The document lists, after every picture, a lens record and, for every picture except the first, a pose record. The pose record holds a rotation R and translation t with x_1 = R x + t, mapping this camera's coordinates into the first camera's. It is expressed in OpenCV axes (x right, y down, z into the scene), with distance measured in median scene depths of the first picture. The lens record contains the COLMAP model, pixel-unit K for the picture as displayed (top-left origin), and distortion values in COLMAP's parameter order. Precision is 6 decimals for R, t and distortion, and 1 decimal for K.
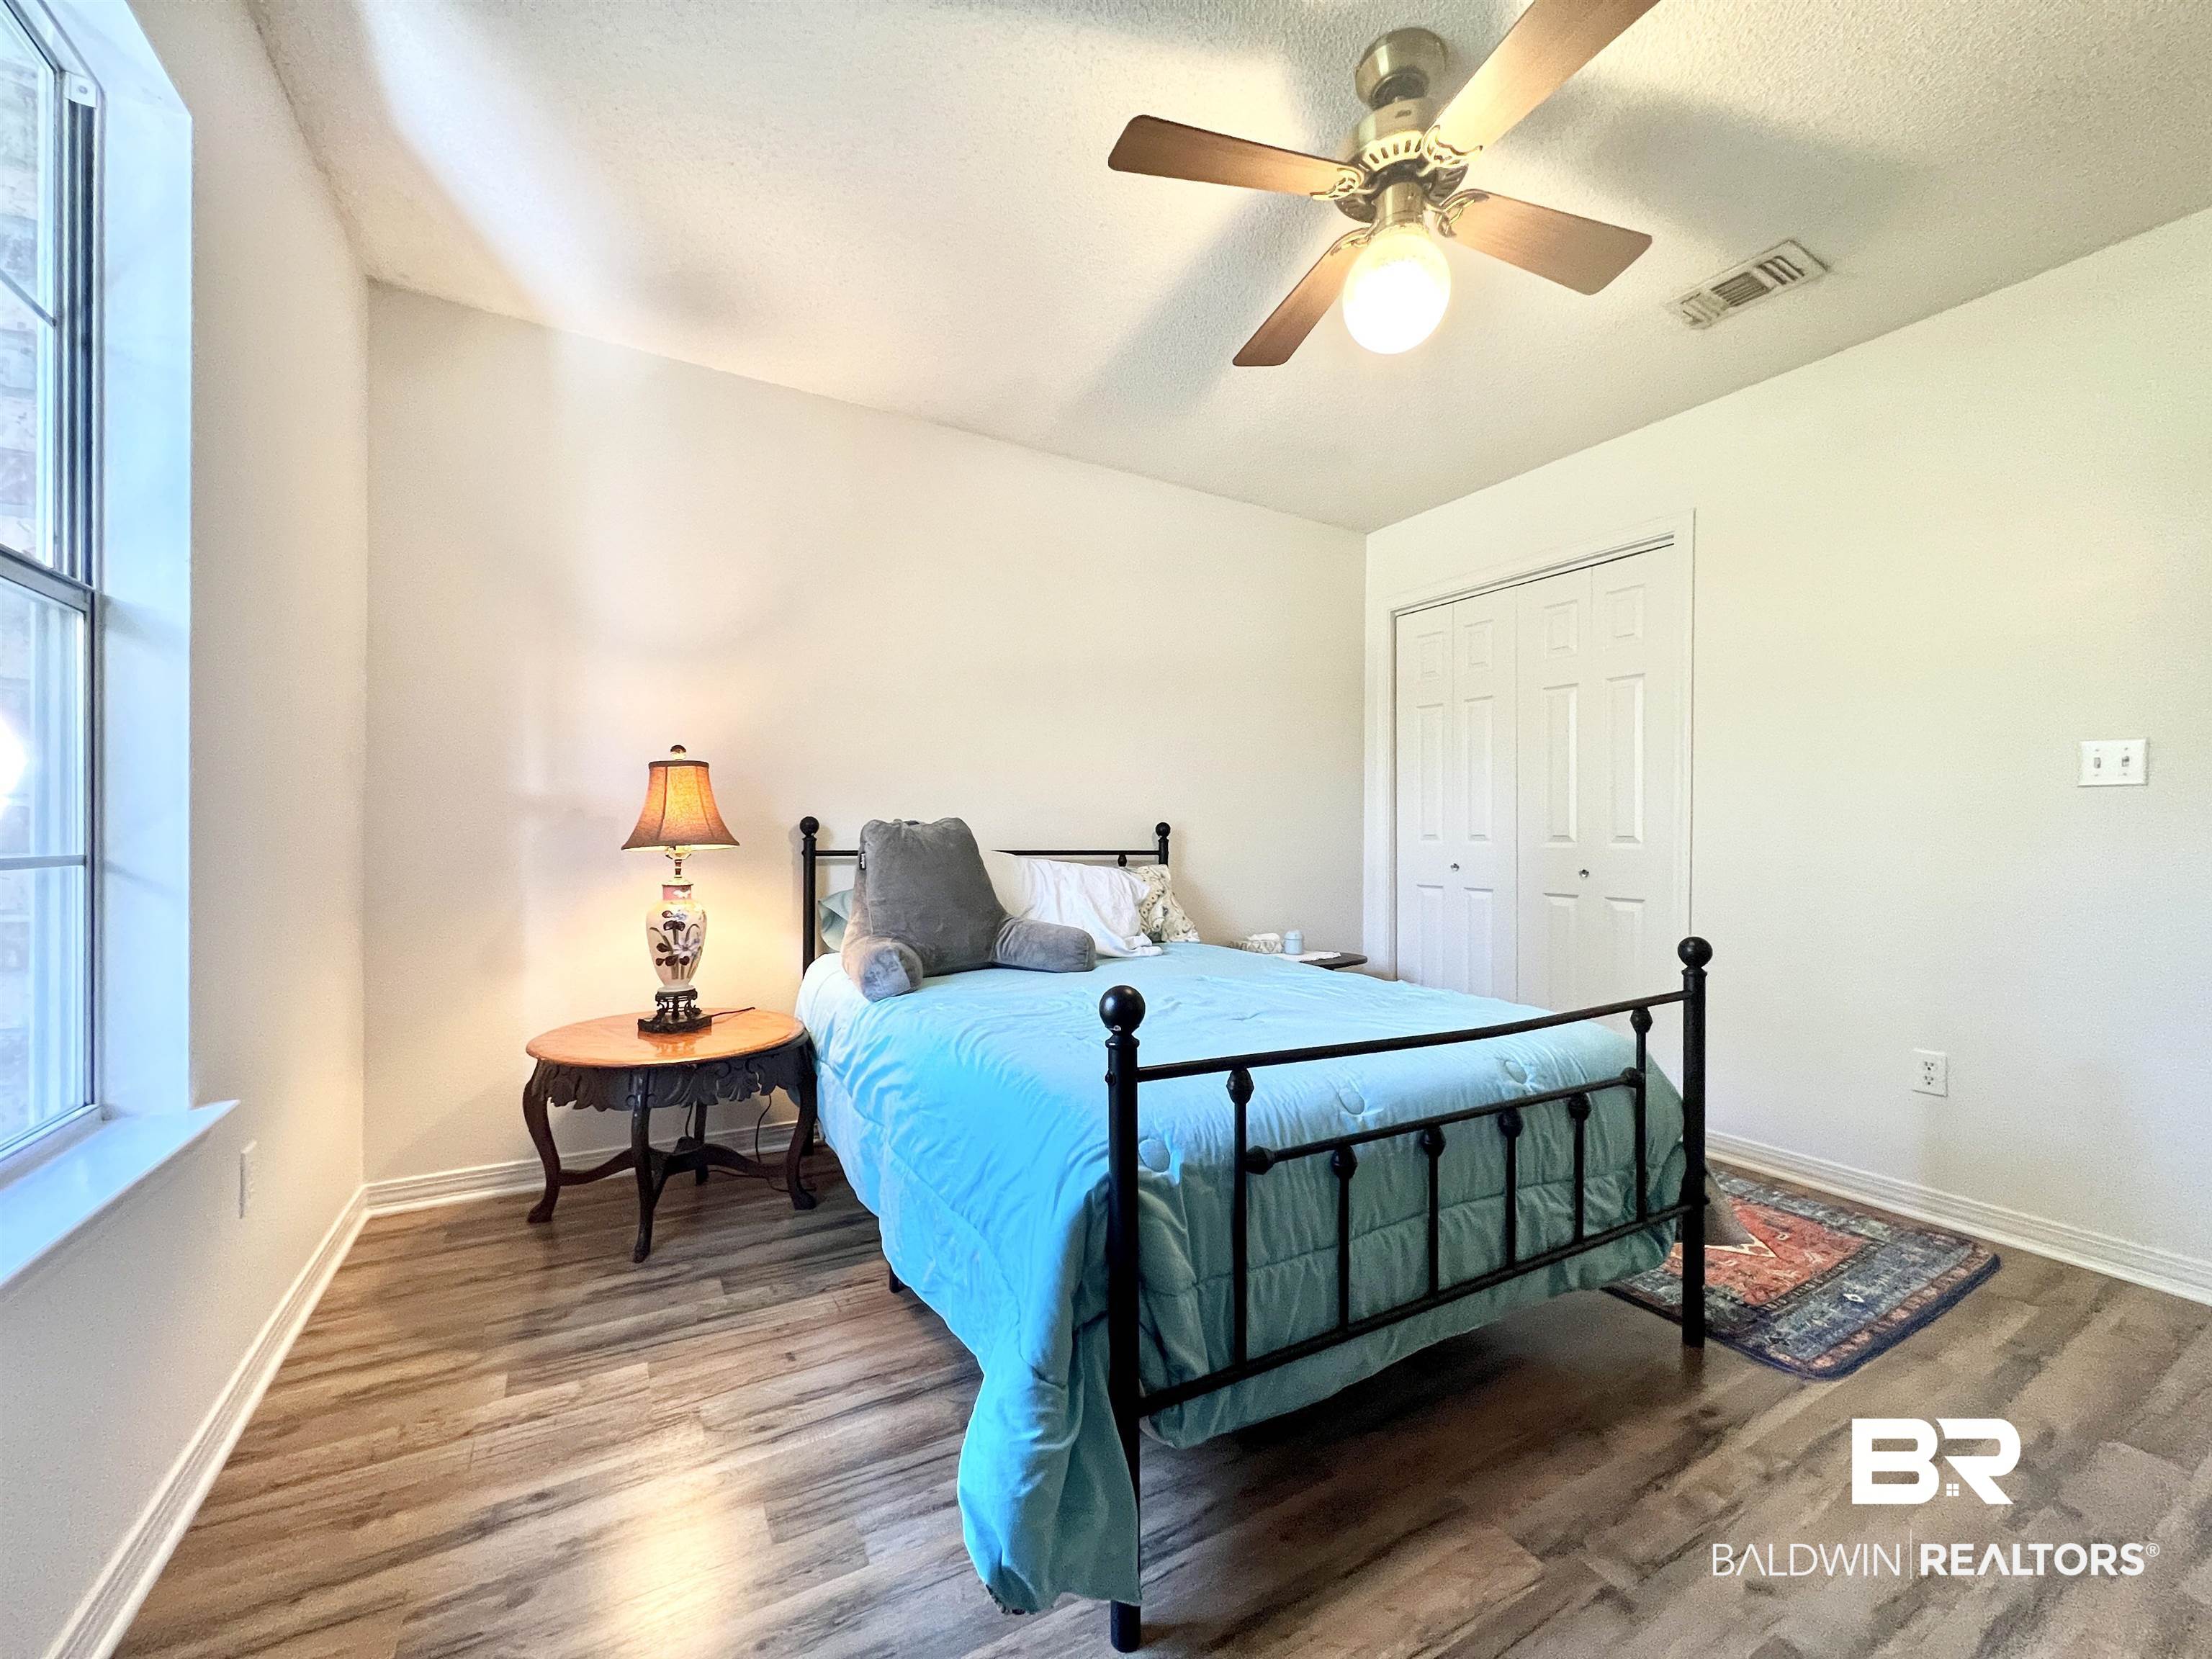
lens RADIAL K [[880.2, 0, 1103.2], [0, 880.2, 837.0], [0, 0, 1]] dist [-0.000957, 0.000723]
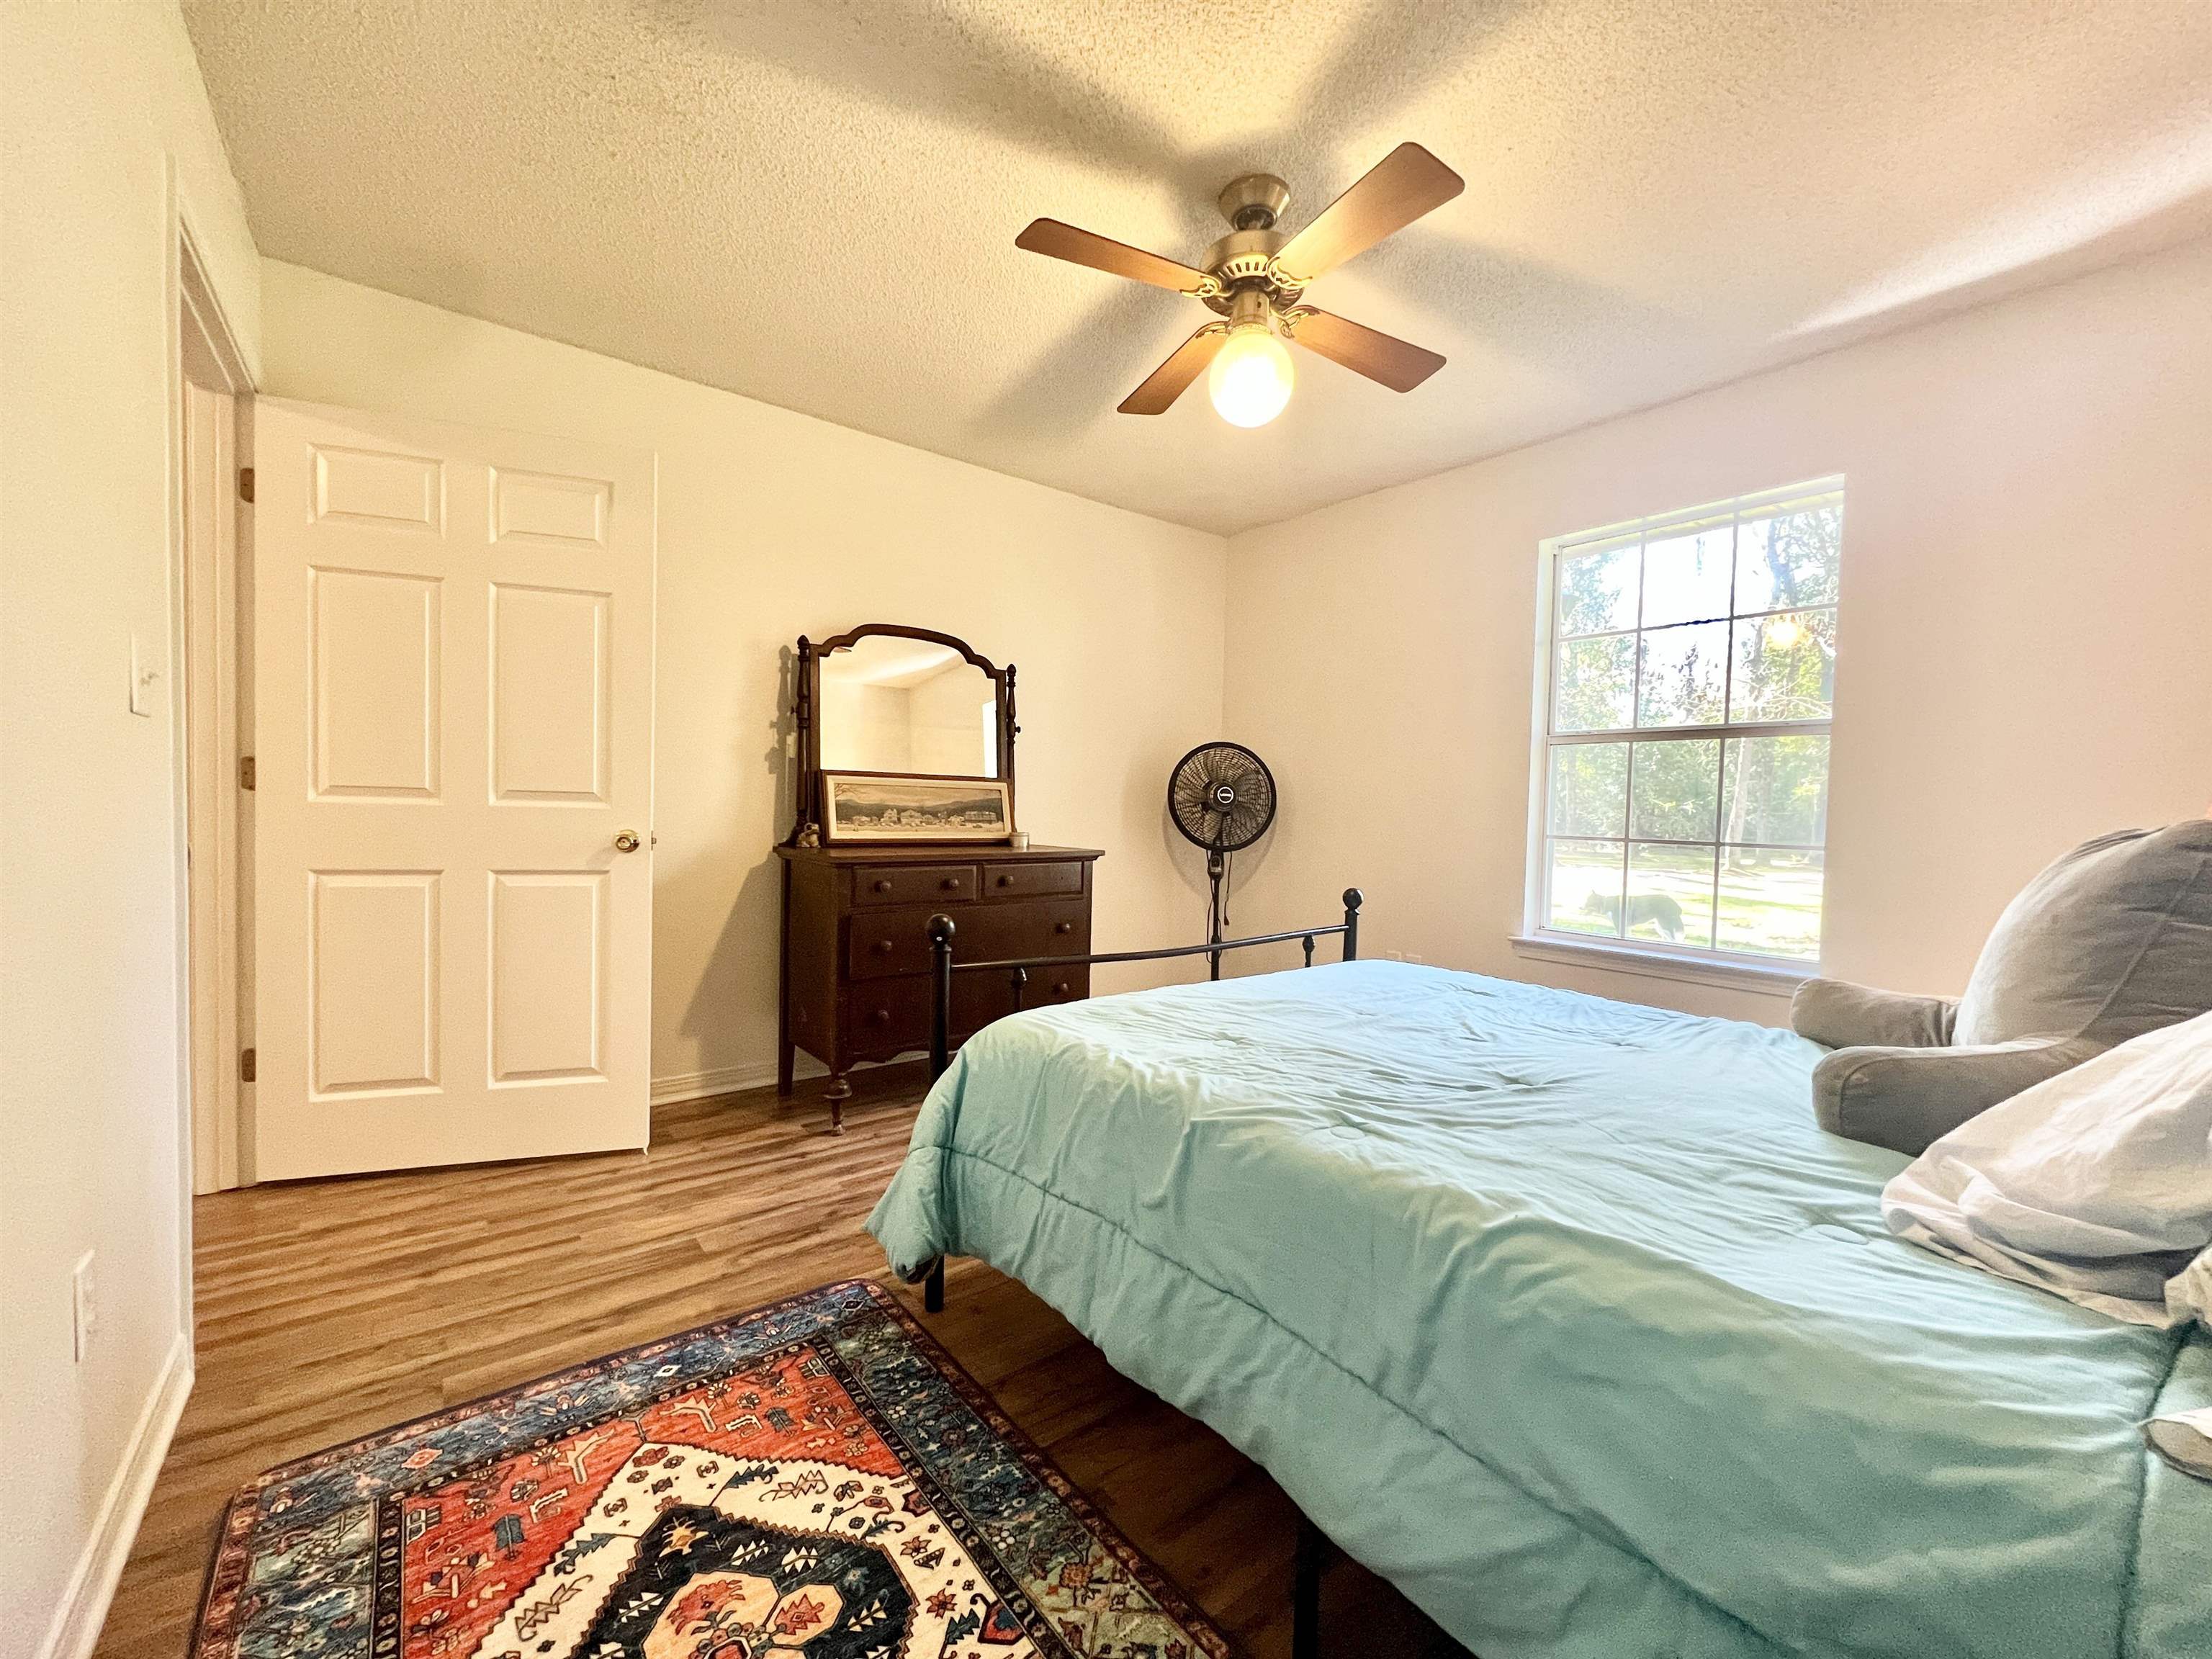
lens RADIAL K [[880.2, 0, 1103.2], [0, 880.2, 837.0], [0, 0, 1]] dist [-0.000957, 0.000723]
pose [[-0.989766, -0.029005, -0.139718, 0.575065], [-0.034168, 0.998813, 0.034701, -0.020217], [0.138546, 0.039120, -0.989583, 1.845572]]
